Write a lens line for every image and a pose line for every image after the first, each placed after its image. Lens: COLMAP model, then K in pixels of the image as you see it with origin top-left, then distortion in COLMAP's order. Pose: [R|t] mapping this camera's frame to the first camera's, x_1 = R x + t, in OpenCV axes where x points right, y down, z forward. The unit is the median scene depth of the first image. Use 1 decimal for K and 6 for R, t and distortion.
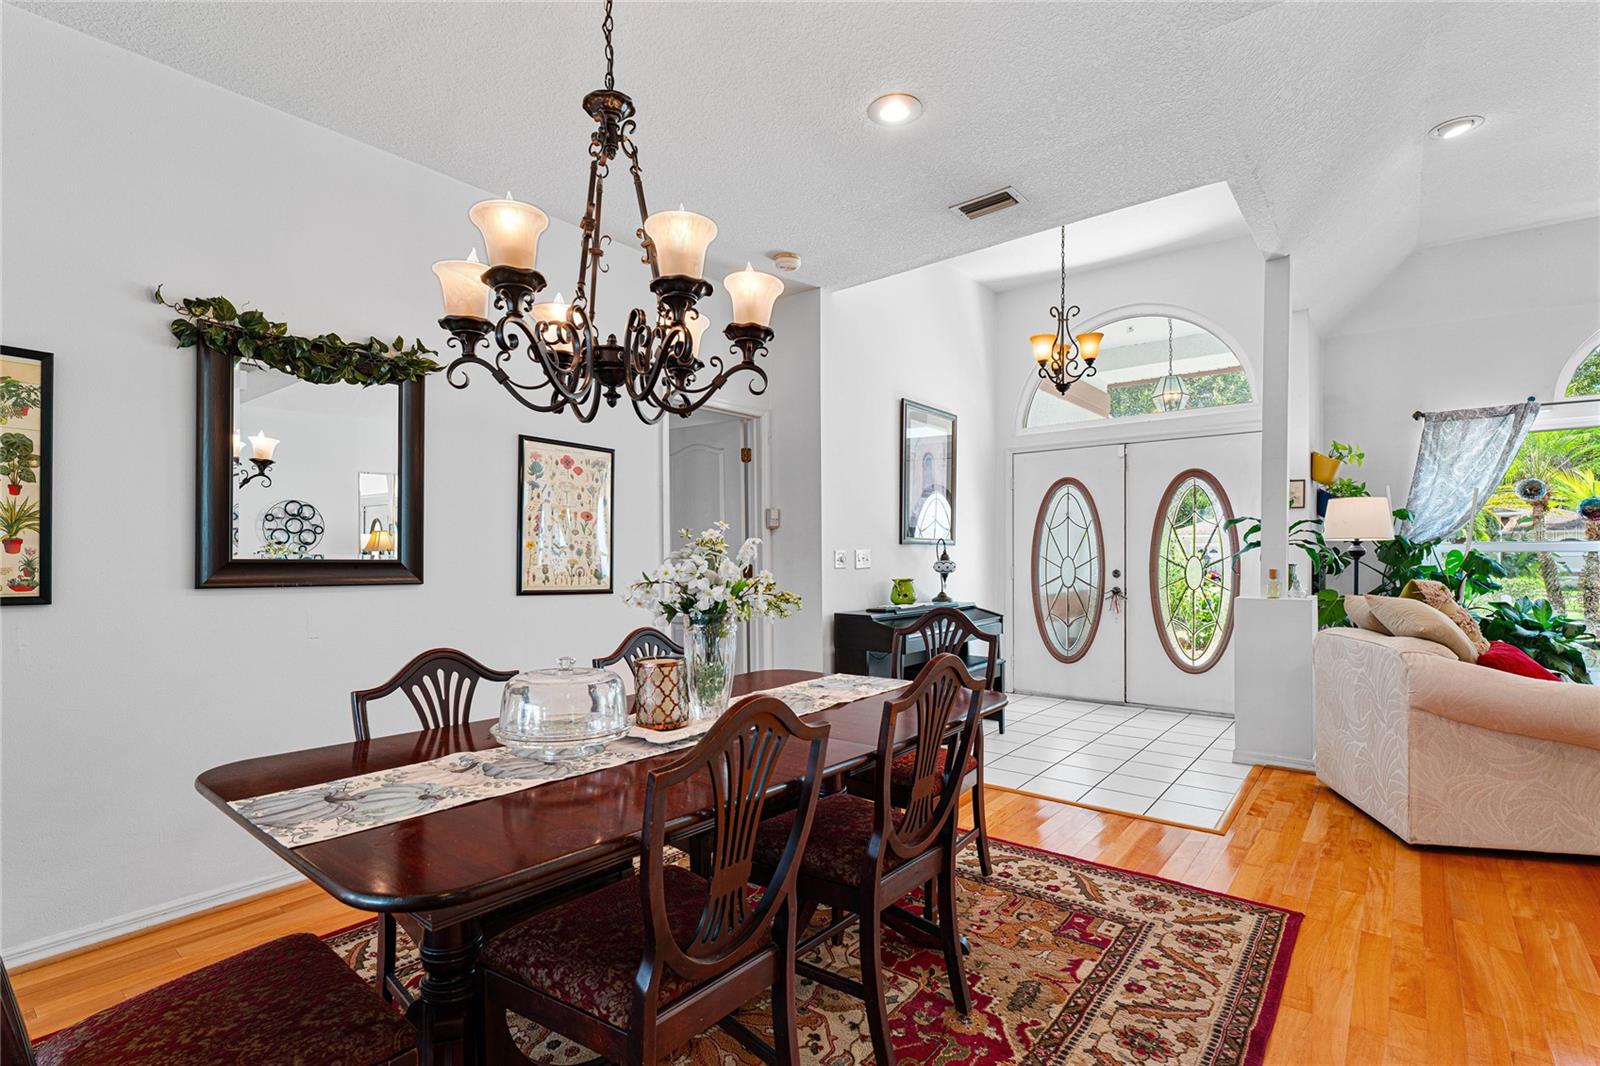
lens RADIAL K [[754.6, 0, 794.9], [0, 754.6, 558.5], [0, 0, 1]] dist [-0.002150, 0.000531]
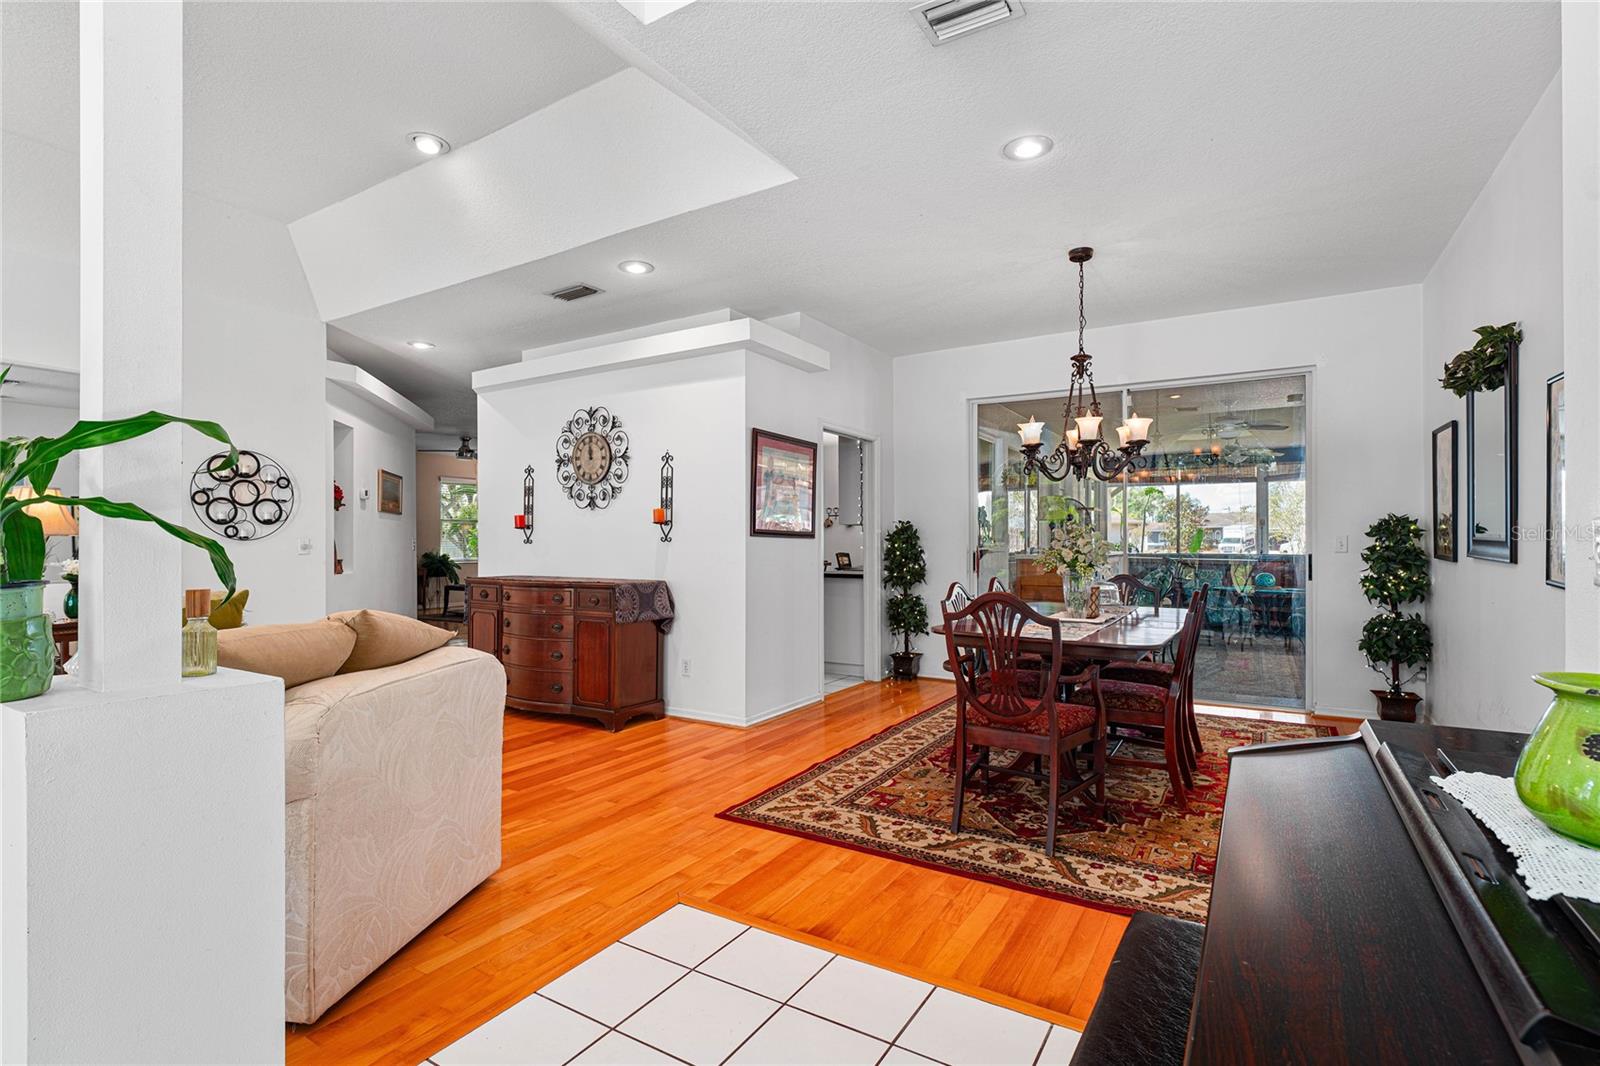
lens RADIAL K [[766.1, 0, 794.6], [0, 766.1, 537.6], [0, 0, 1]] dist [0.001149, 0.000021]
pose [[-0.991916, 0.009986, -0.126501, 0.500327], [0.009095, 0.999930, 0.007624, -0.013290], [0.126568, 0.006412, -0.991937, 1.665941]]
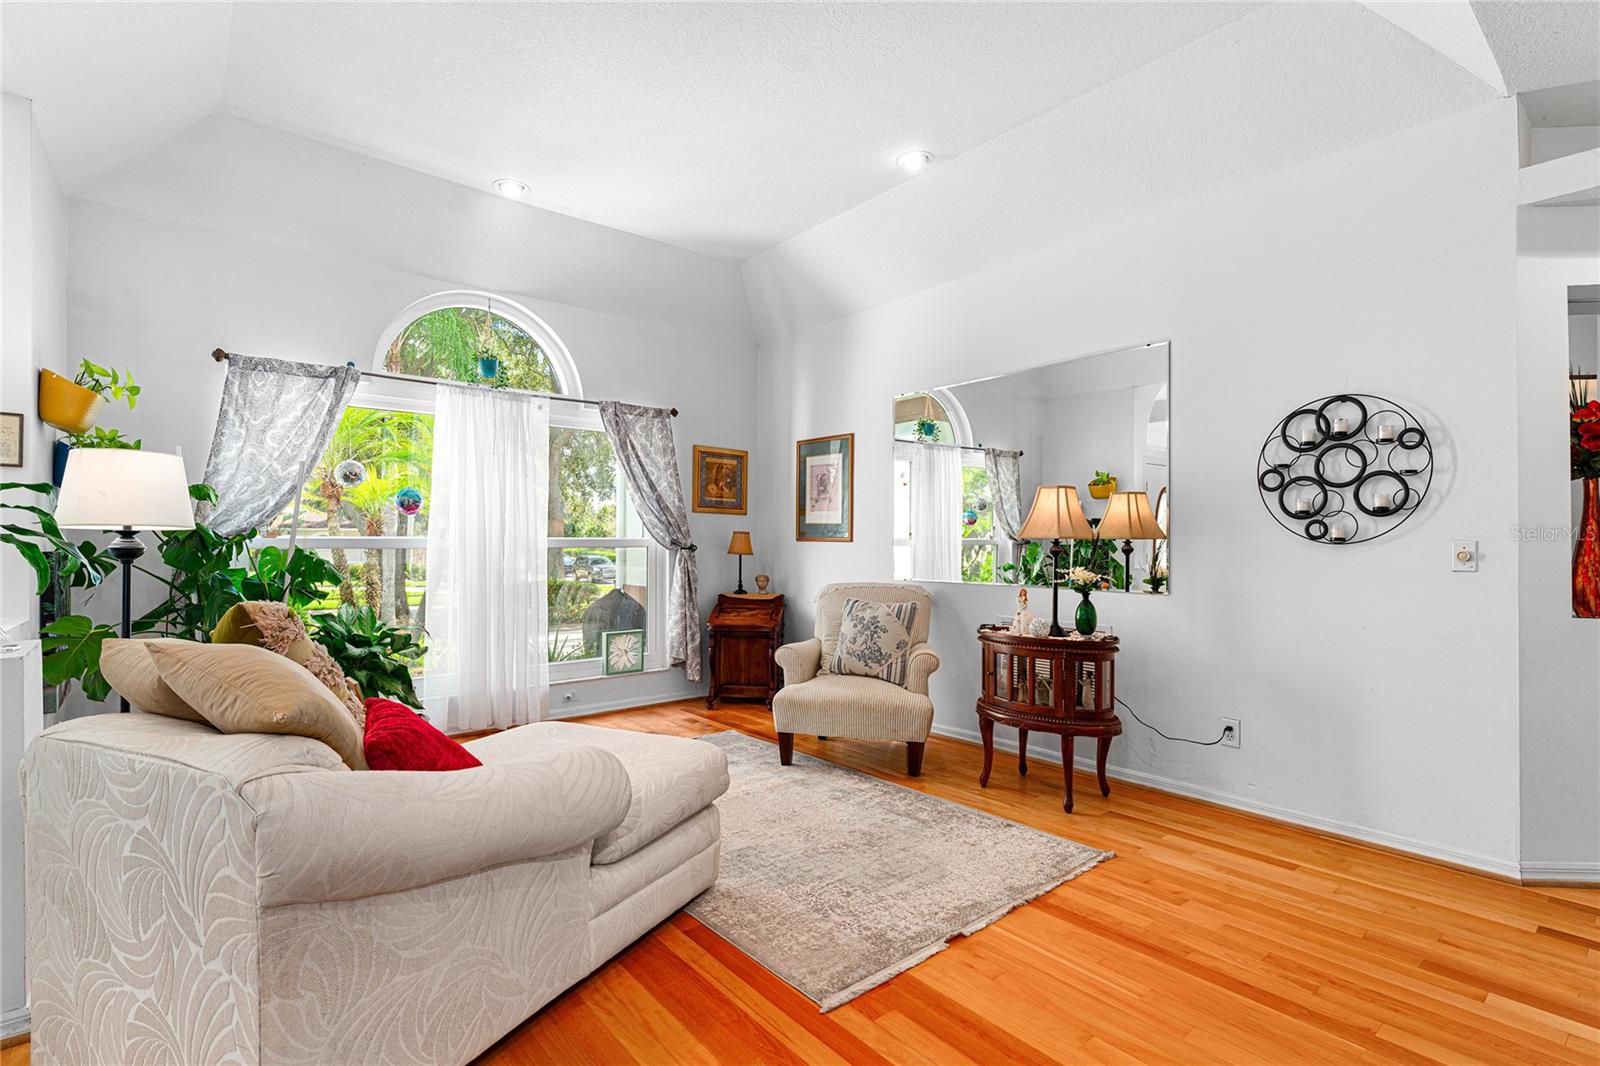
lens RADIAL K [[754.6, 0, 791.8], [0, 754.6, 540.4], [0, 0, 1]] dist [-0.002150, 0.000531]
pose [[0.203413, 0.008377, 0.979057, 0.379377], [0.008812, 0.999907, -0.010387, -0.007275], [-0.979053, 0.010740, 0.203321, 0.513489]]
